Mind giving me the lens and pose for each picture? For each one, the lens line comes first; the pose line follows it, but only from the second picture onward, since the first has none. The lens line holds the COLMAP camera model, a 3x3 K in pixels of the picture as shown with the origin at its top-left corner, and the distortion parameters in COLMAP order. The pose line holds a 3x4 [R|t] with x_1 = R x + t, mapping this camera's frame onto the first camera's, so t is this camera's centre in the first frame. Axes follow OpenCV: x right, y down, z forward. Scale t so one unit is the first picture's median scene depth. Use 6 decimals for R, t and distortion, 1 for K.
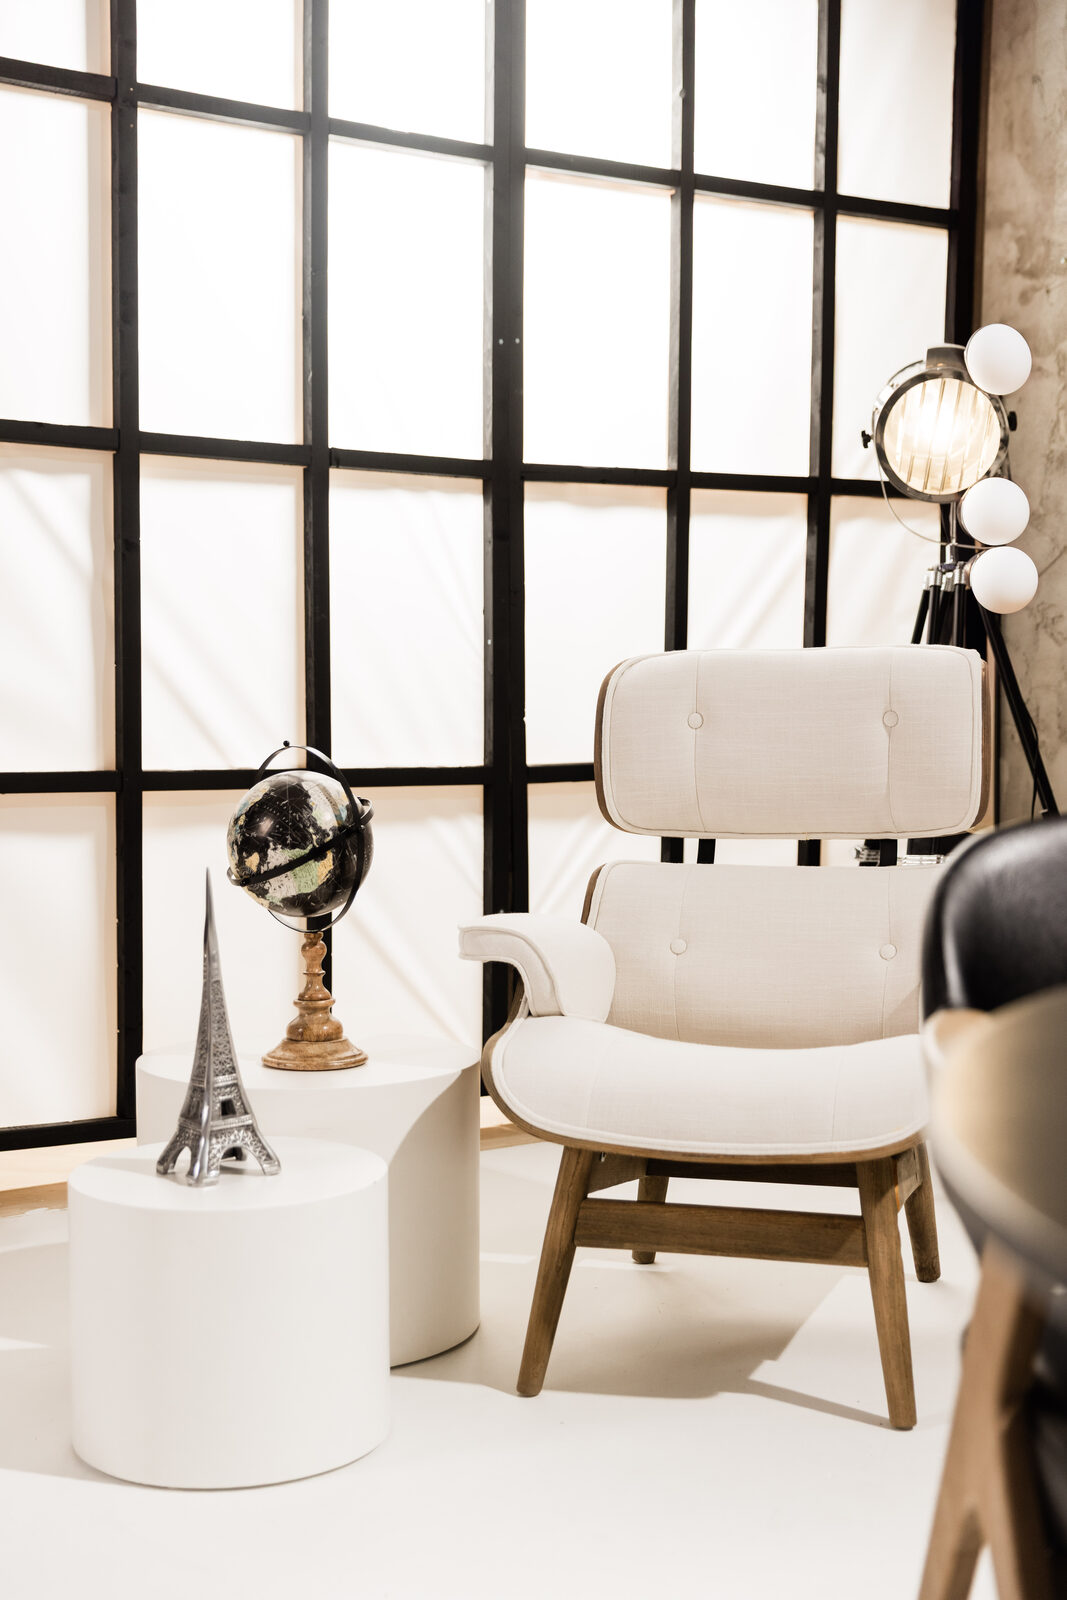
lens RADIAL K [[2130.7, 0, 533.4], [0, 2130.7, 827.9], [0, 0, 1]] dist [0.010074, 0.019725]
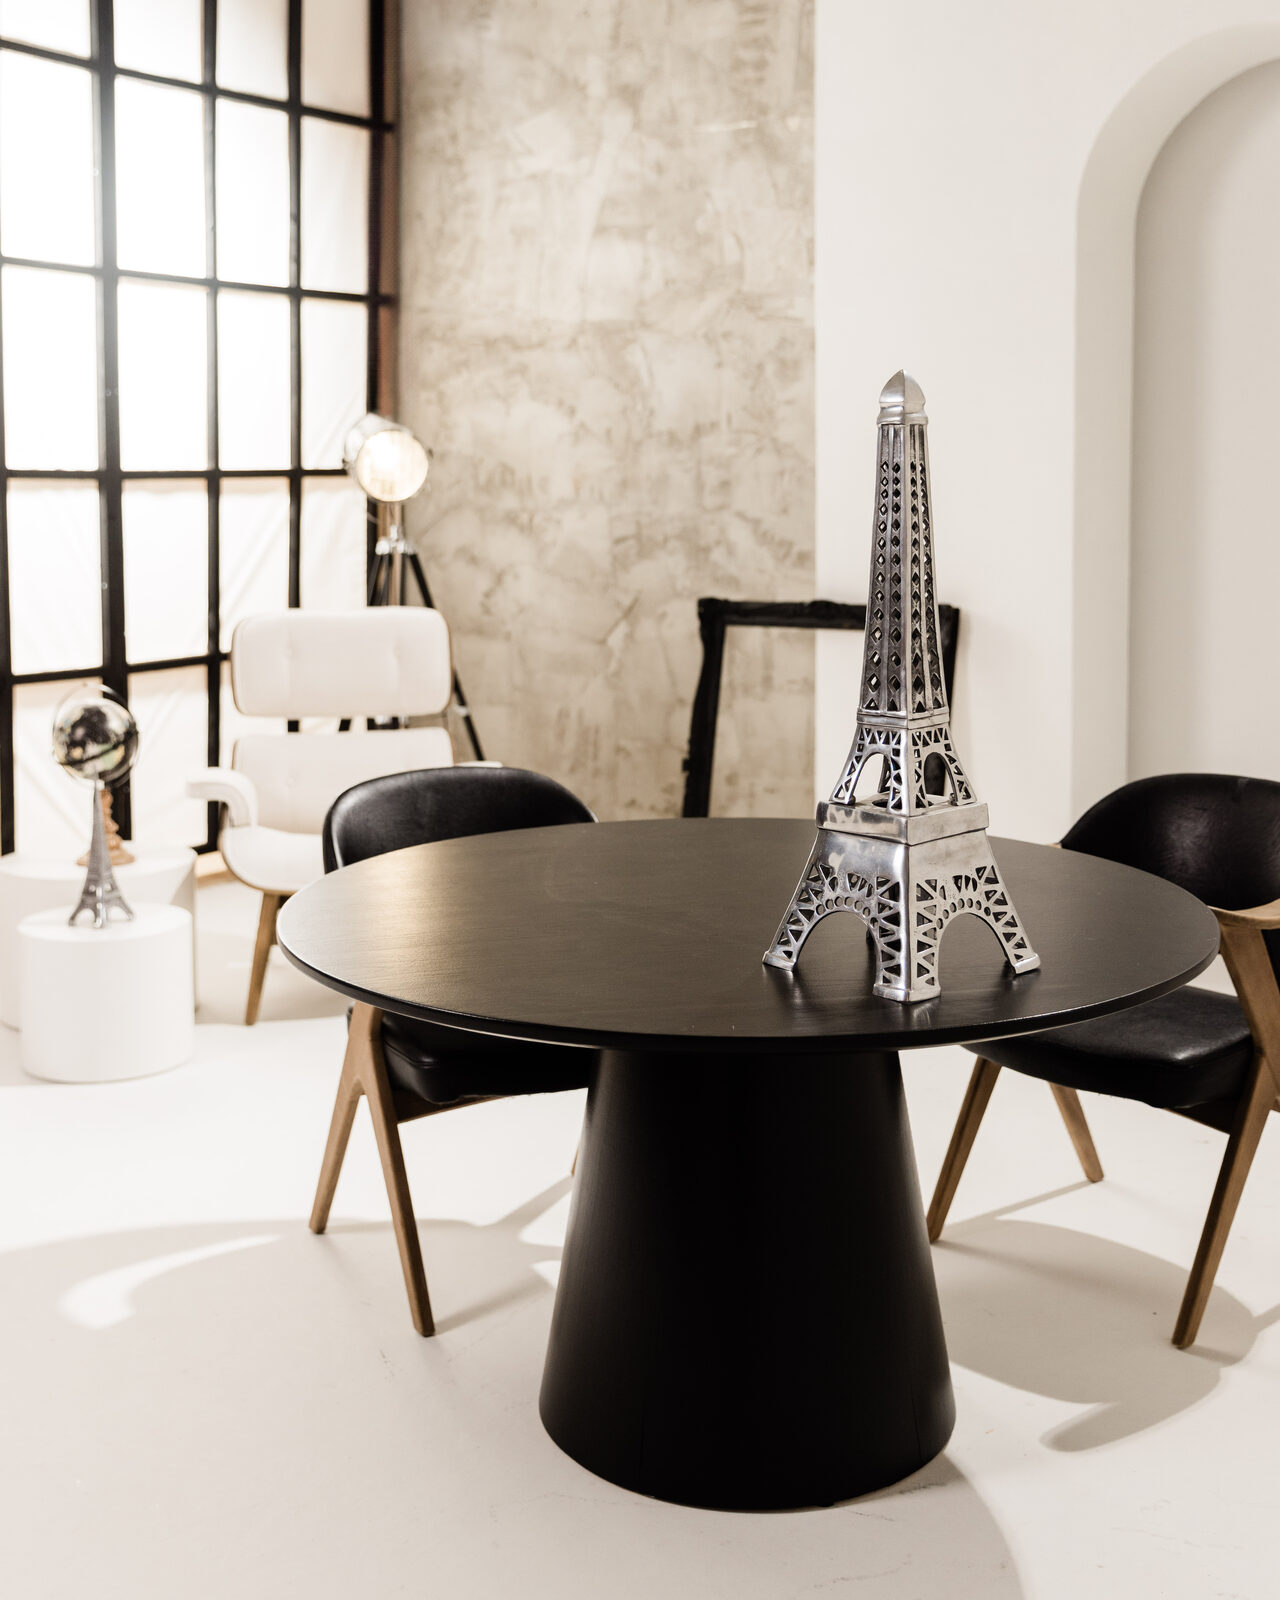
lens RADIAL K [[1996.5, 0, 640.0], [0, 1996.5, 800.0], [0, 0, 1]] dist [-0.005257, 0.000615]
pose [[0.914636, -0.062197, 0.399465, -0.330011], [0.021250, 0.994125, 0.106131, -0.100375], [-0.403719, -0.088582, 0.910585, -0.644988]]
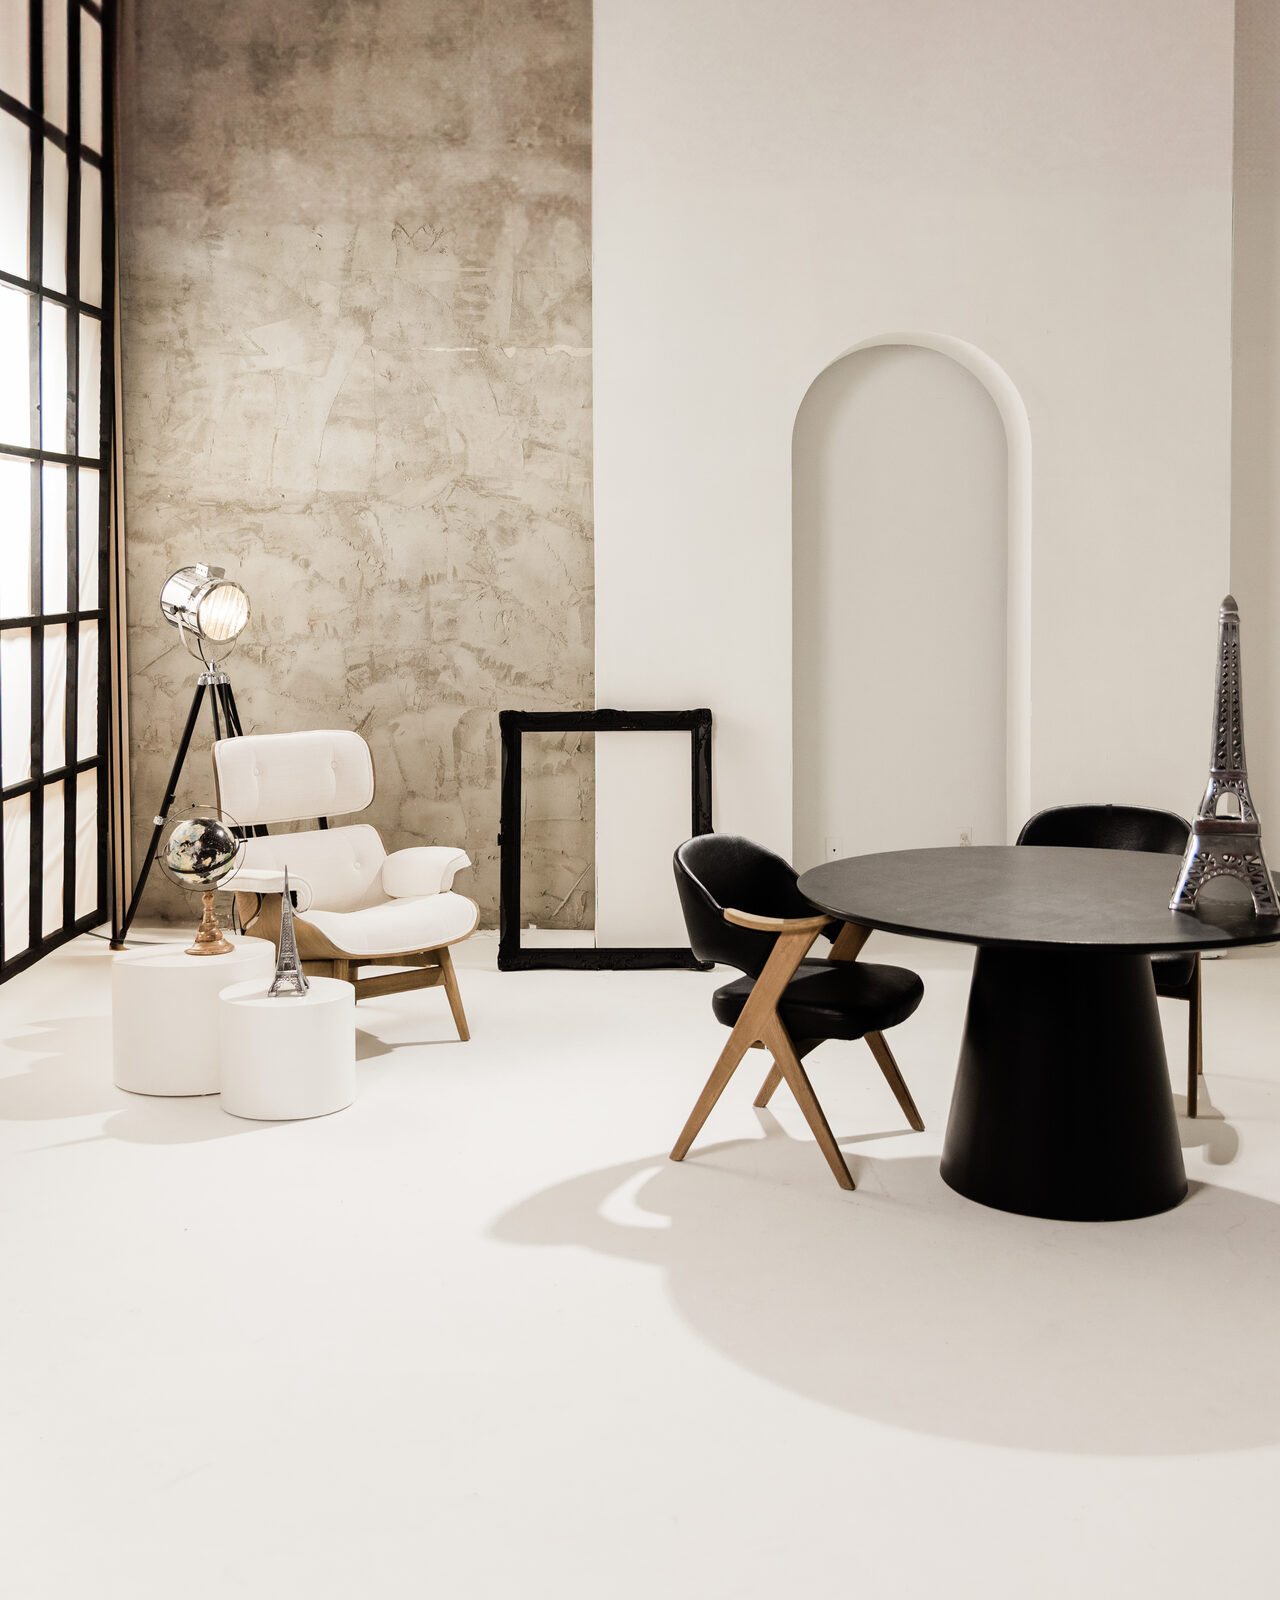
lens RADIAL K [[1917.2, 0, 640.0], [0, 1917.2, 800.0], [0, 0, 1]] dist [-0.002449, 0.002639]
pose [[0.541712, -0.099500, 0.834654, -1.346121], [0.048959, 0.995018, 0.086841, -0.172907], [-0.839137, -0.006179, 0.543885, -0.384029]]
